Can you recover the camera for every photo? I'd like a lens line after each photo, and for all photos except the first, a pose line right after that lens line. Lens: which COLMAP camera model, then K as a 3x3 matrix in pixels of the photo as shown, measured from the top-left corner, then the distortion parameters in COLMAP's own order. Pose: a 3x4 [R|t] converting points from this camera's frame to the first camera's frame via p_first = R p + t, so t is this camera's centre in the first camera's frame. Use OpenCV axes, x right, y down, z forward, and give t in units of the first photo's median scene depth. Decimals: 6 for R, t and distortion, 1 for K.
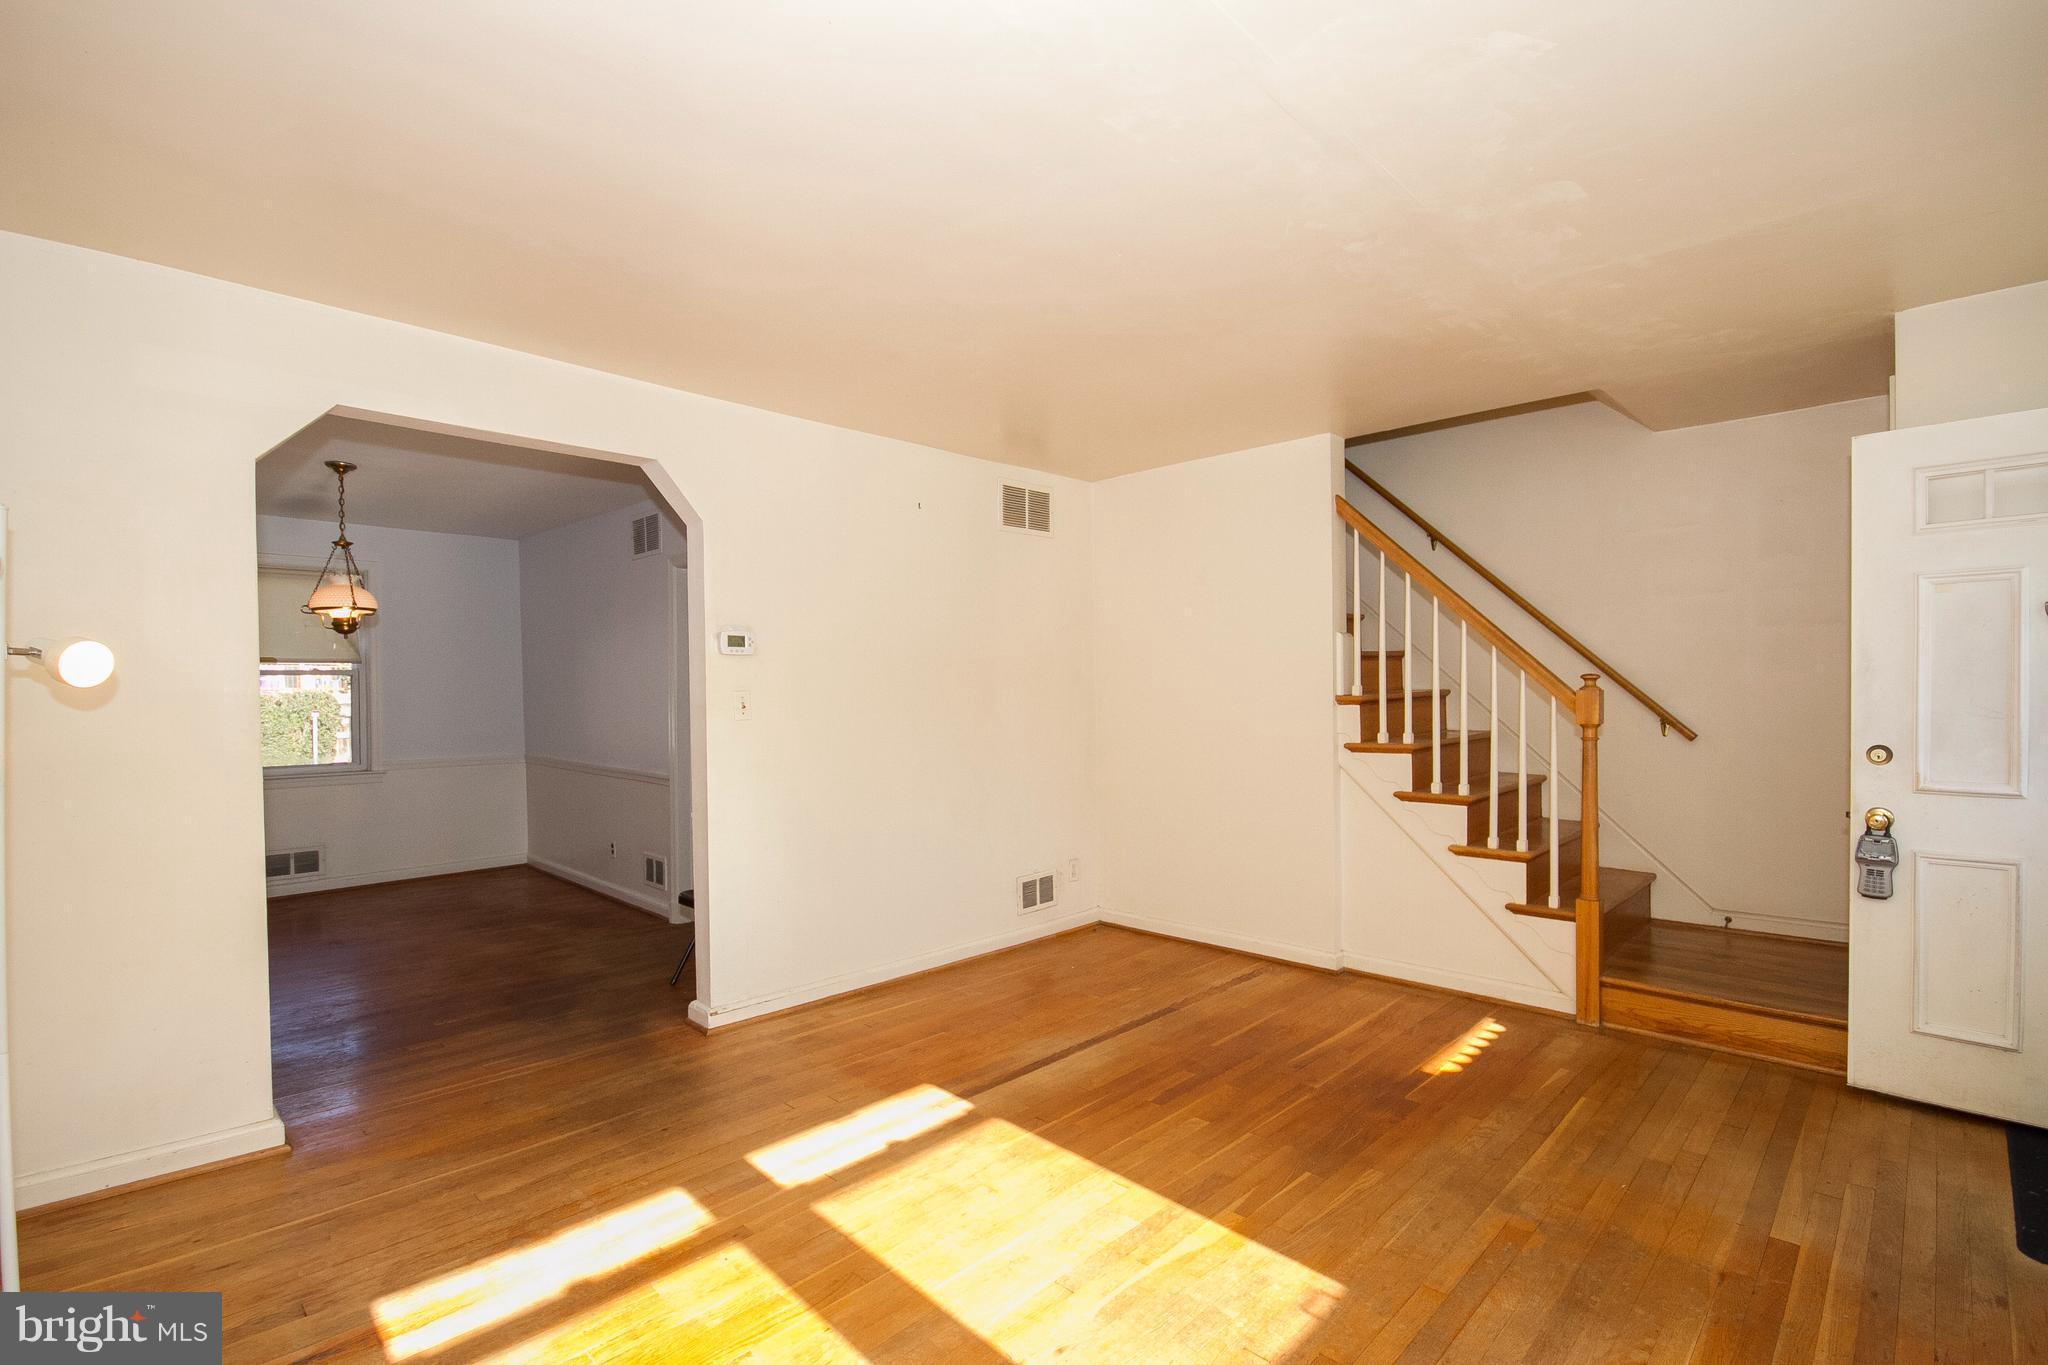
lens RADIAL K [[949.4, 0, 1022.9], [0, 949.4, 702.8], [0, 0, 1]] dist [-0.011561, -0.000099]
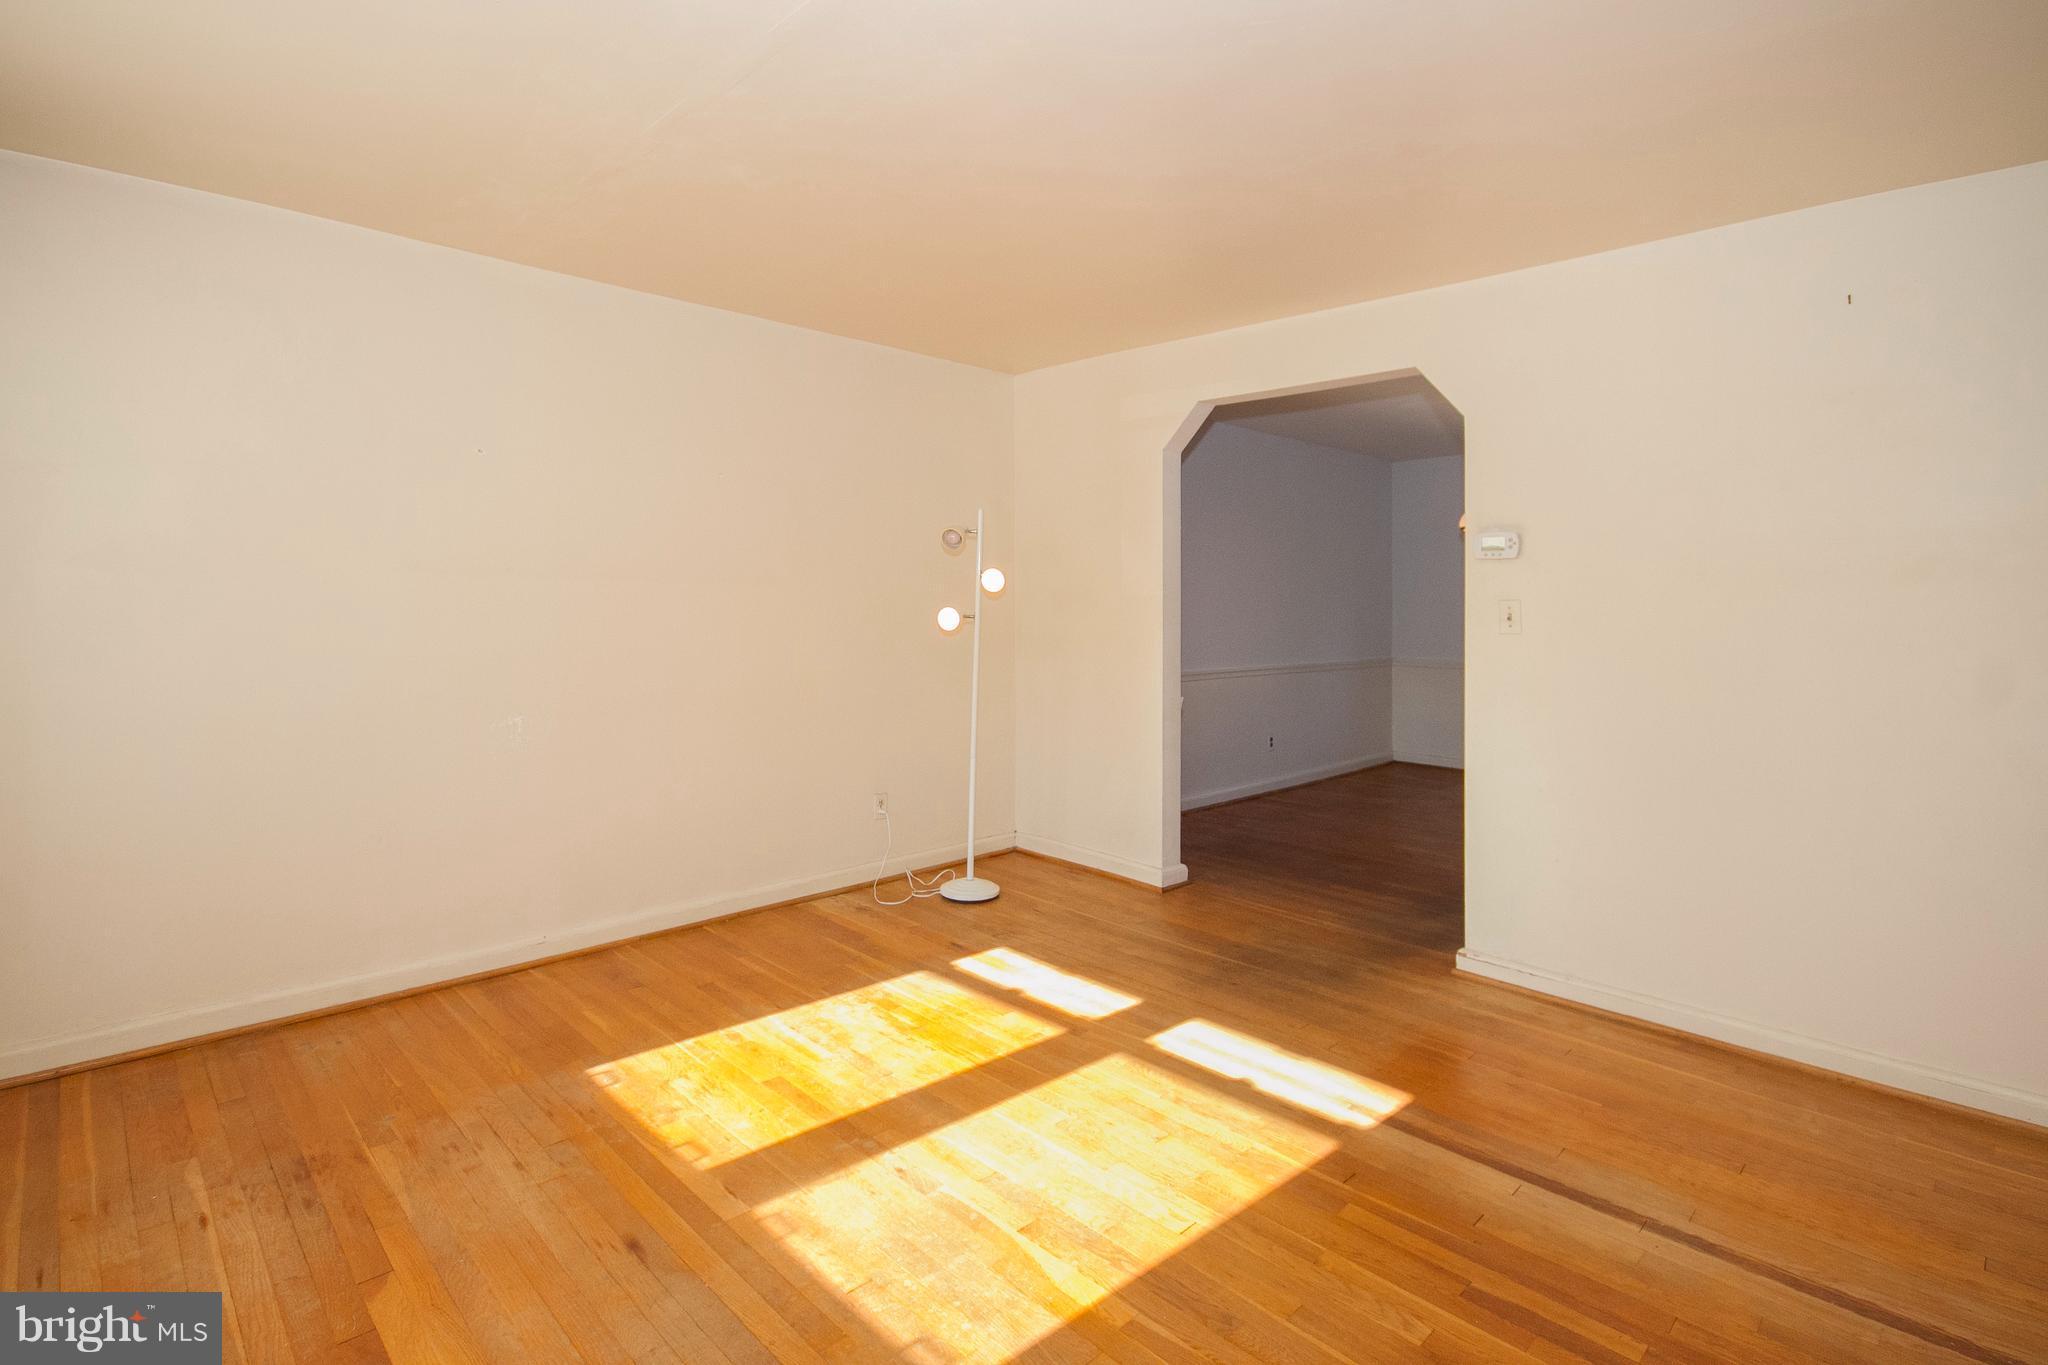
lens RADIAL K [[986.3, 0, 1031.6], [0, 986.3, 615.4], [0, 0, 1]] dist [-0.005106, -0.000247]
pose [[-0.018373, 0.024931, -0.999520, 0.772246], [-0.022528, 0.999425, 0.025343, -0.016938], [0.999577, 0.022983, -0.017801, 0.736453]]
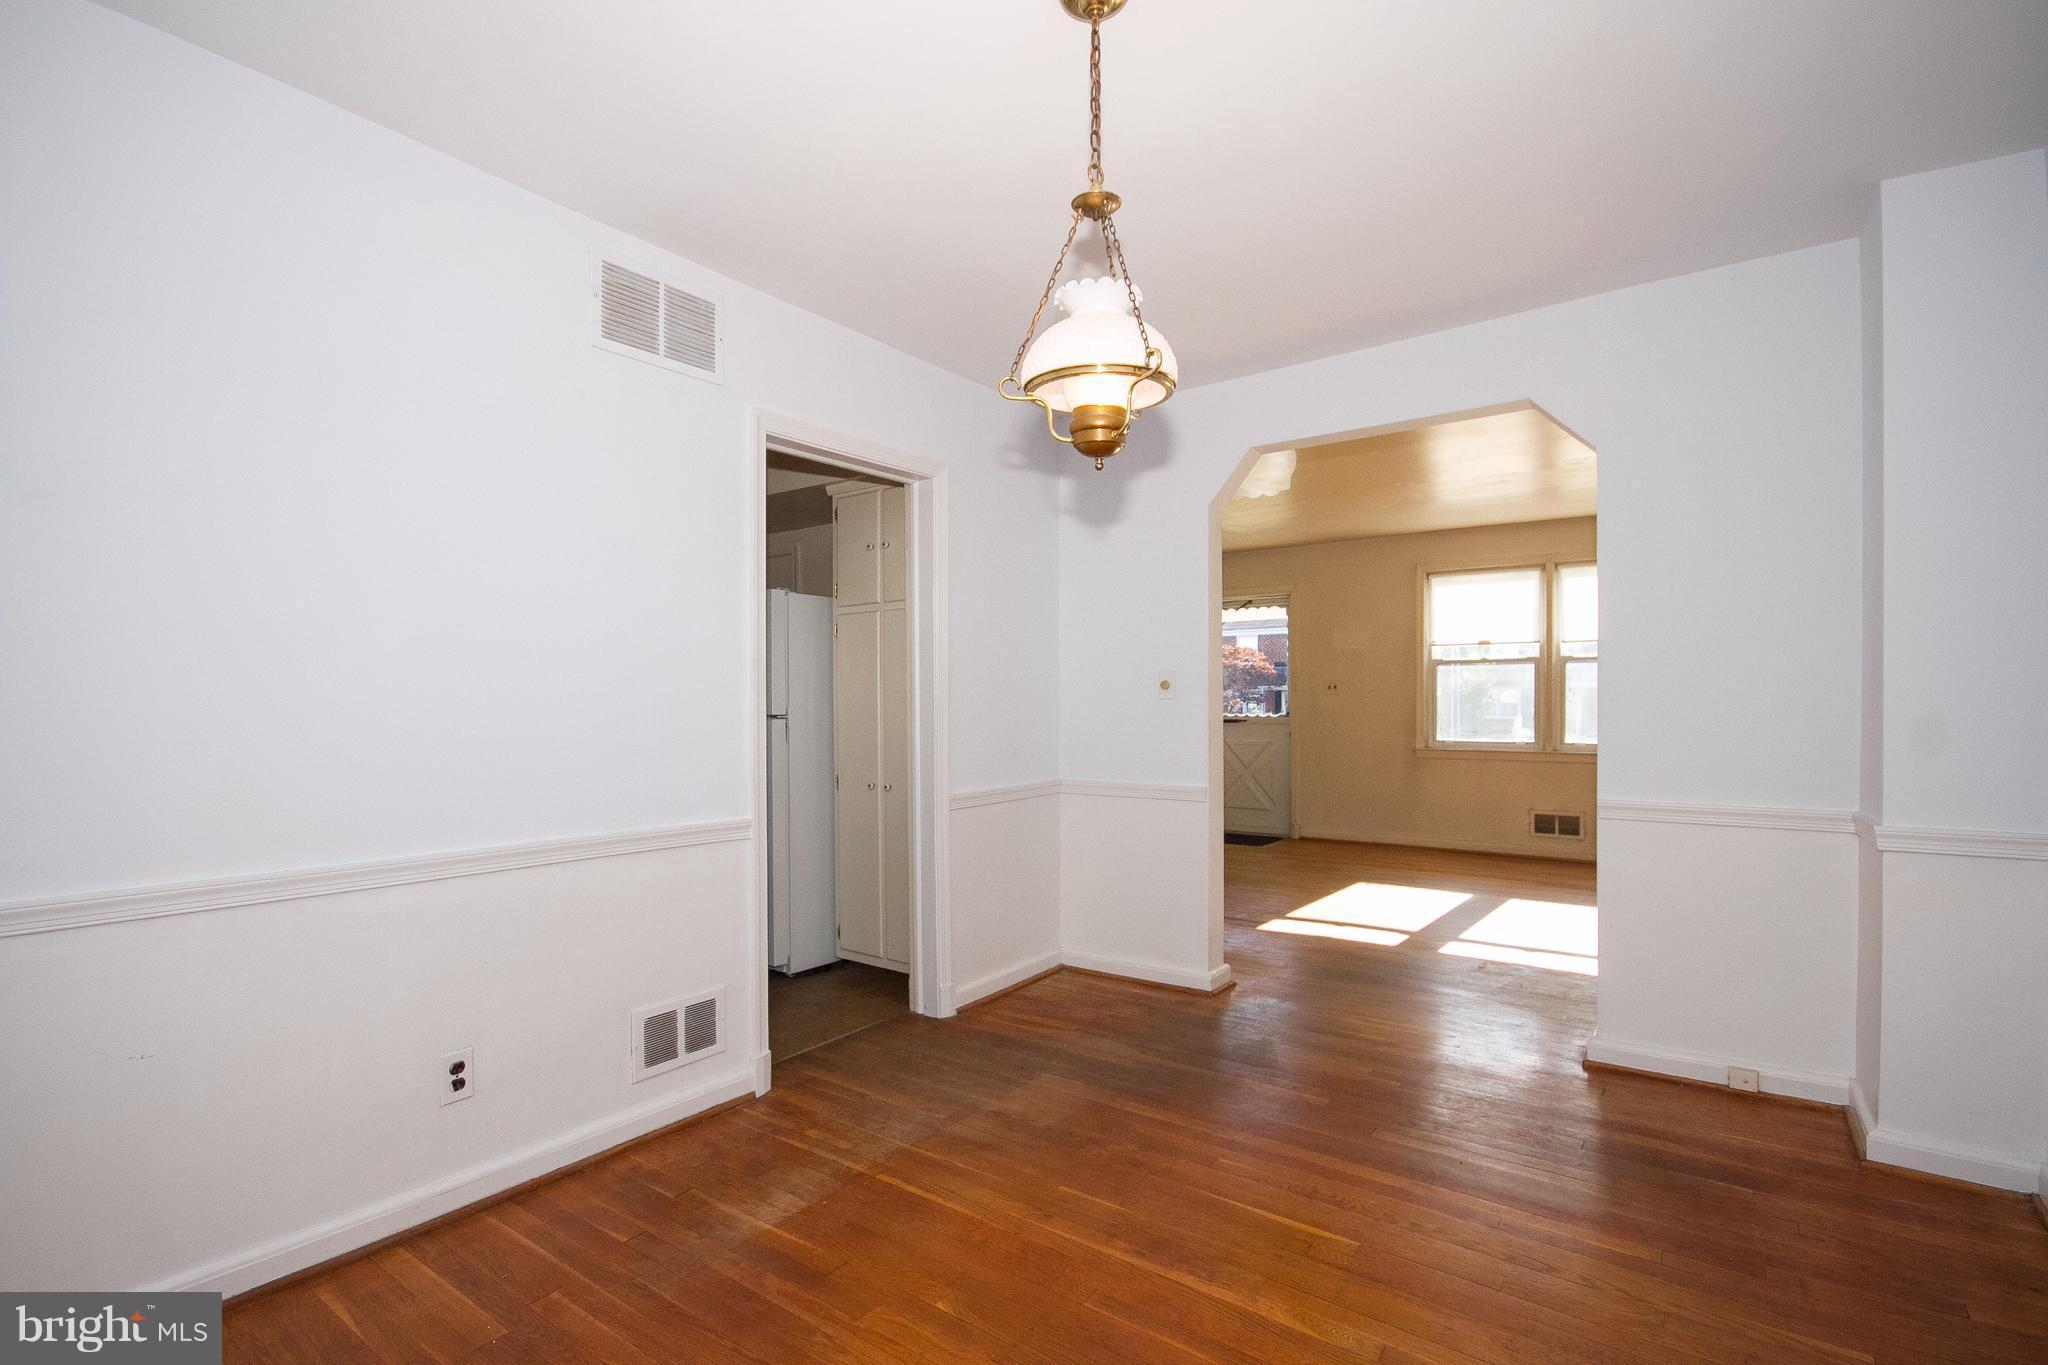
lens RADIAL K [[949.4, 0, 1022.9], [0, 949.4, 702.8], [0, 0, 1]] dist [-0.011561, -0.000099]
pose [[-0.143285, 0.005722, 0.989665, -1.711878], [0.020960, 0.999777, -0.002746, 0.025104], [-0.989460, 0.020350, -0.143373, 1.713333]]
